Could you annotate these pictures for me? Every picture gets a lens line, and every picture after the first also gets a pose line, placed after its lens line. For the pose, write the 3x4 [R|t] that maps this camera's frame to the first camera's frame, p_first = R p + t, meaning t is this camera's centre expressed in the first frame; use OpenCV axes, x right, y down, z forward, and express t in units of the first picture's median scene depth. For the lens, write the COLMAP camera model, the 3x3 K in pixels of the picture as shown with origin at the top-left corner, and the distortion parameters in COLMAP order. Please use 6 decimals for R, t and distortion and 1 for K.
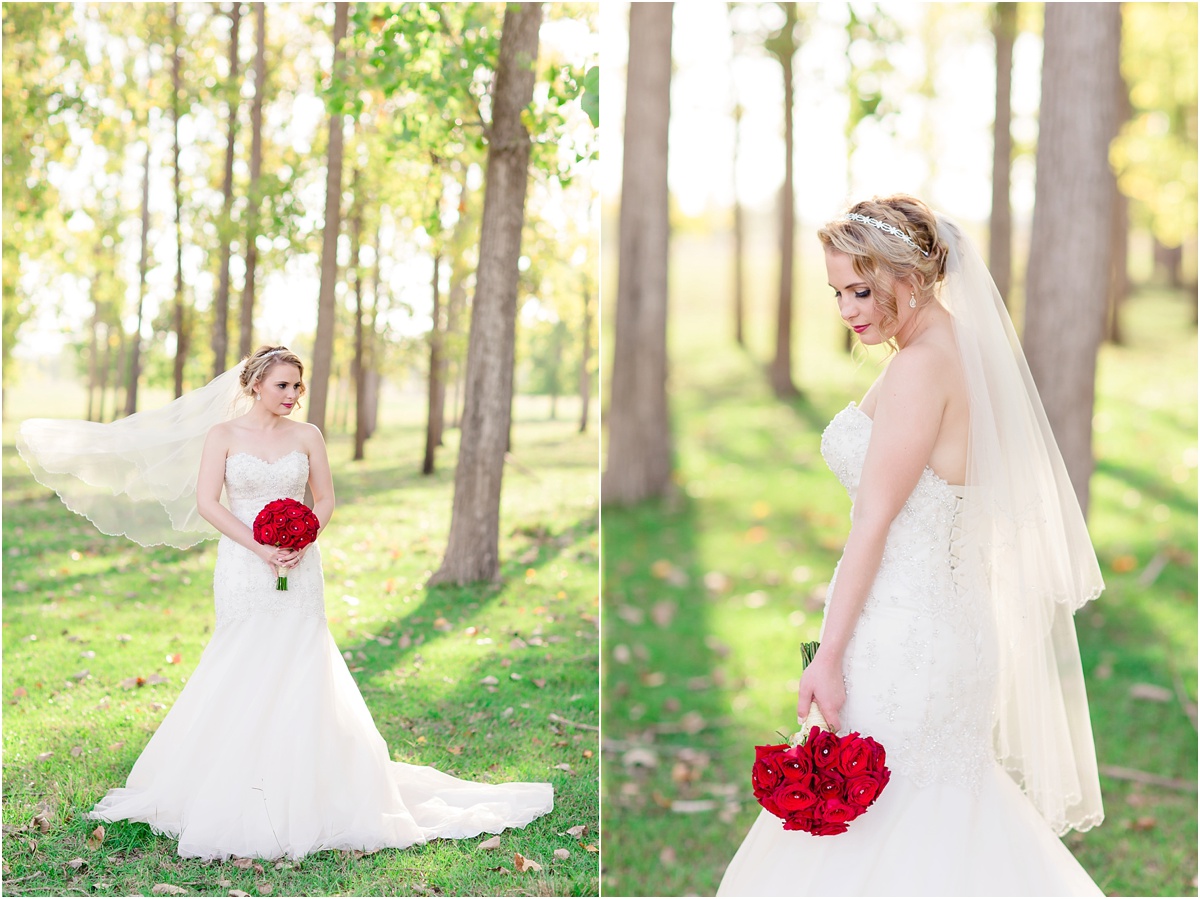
lens RADIAL K [[3174.4, 0, 602.2], [0, 3174.4, 446.6], [0, 0, 1]] dist [-0.097995, 0.000000]
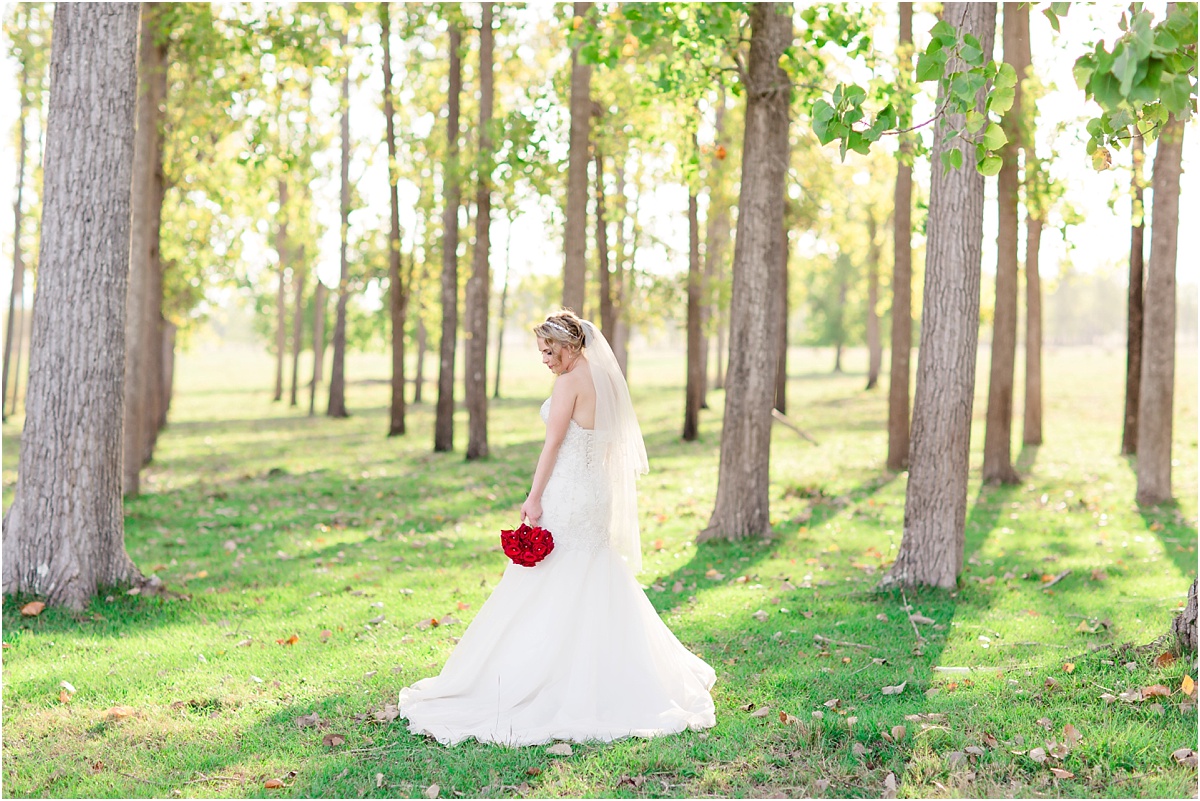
lens RADIAL K [[2948.5, 0, 639.2], [0, 2948.5, 371.8], [0, 0, 1]] dist [-0.027250, 0.000000]
pose [[0.996835, -0.029075, -0.073995, -0.006199], [0.028512, 0.999556, -0.008645, -0.002385], [0.074214, 0.006508, 0.997221, 0.139730]]
